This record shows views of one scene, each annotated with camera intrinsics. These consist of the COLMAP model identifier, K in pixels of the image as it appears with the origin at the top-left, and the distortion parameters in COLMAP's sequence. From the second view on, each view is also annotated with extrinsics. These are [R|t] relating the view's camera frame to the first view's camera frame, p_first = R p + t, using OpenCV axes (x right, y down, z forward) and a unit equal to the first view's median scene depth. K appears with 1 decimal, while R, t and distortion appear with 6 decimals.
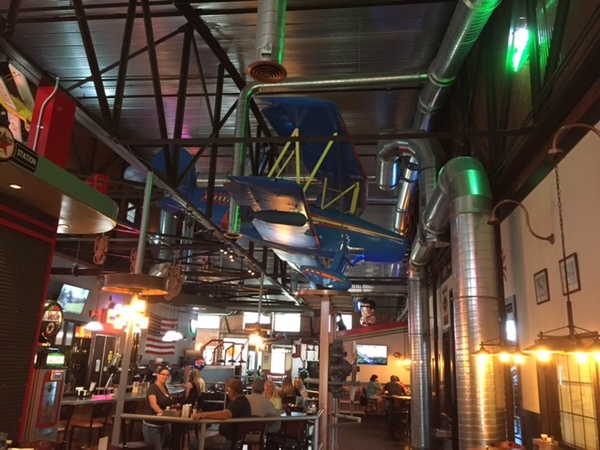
lens RADIAL K [[509.7, 0, 299.9], [0, 509.7, 224.5], [0, 0, 1]] dist [0.015646, 0.003183]
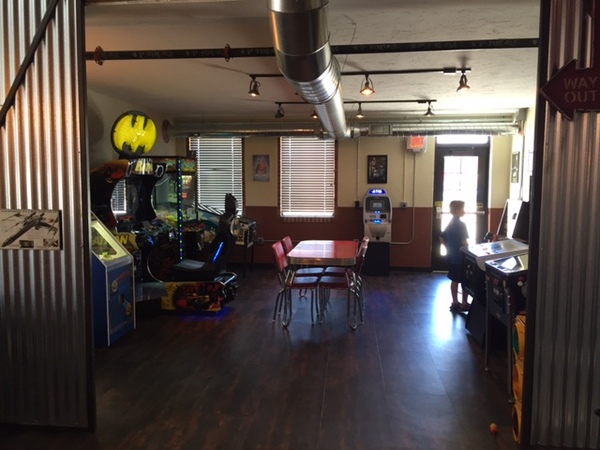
lens RADIAL K [[509.7, 0, 300.8], [0, 509.7, 224.2], [0, 0, 1]] dist [0.015646, 0.003183]
pose [[0.998853, -0.044421, 0.017873, -0.060804], [0.035602, 0.938615, 0.343125, 0.242727], [-0.032018, -0.342095, 0.939120, 0.894058]]
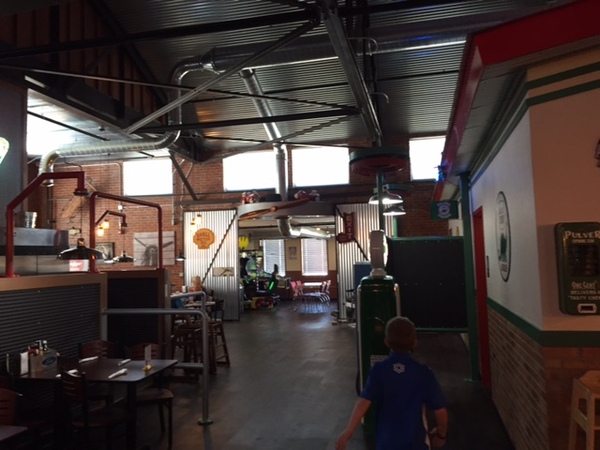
lens RADIAL K [[509.7, 0, 299.8], [0, 509.7, 224.6], [0, 0, 1]] dist [0.015646, 0.003183]
pose [[0.992118, -0.078639, -0.097555, -0.003066], [0.095950, 0.977503, 0.187832, 0.158757], [0.080589, -0.195712, 0.977345, 0.567117]]
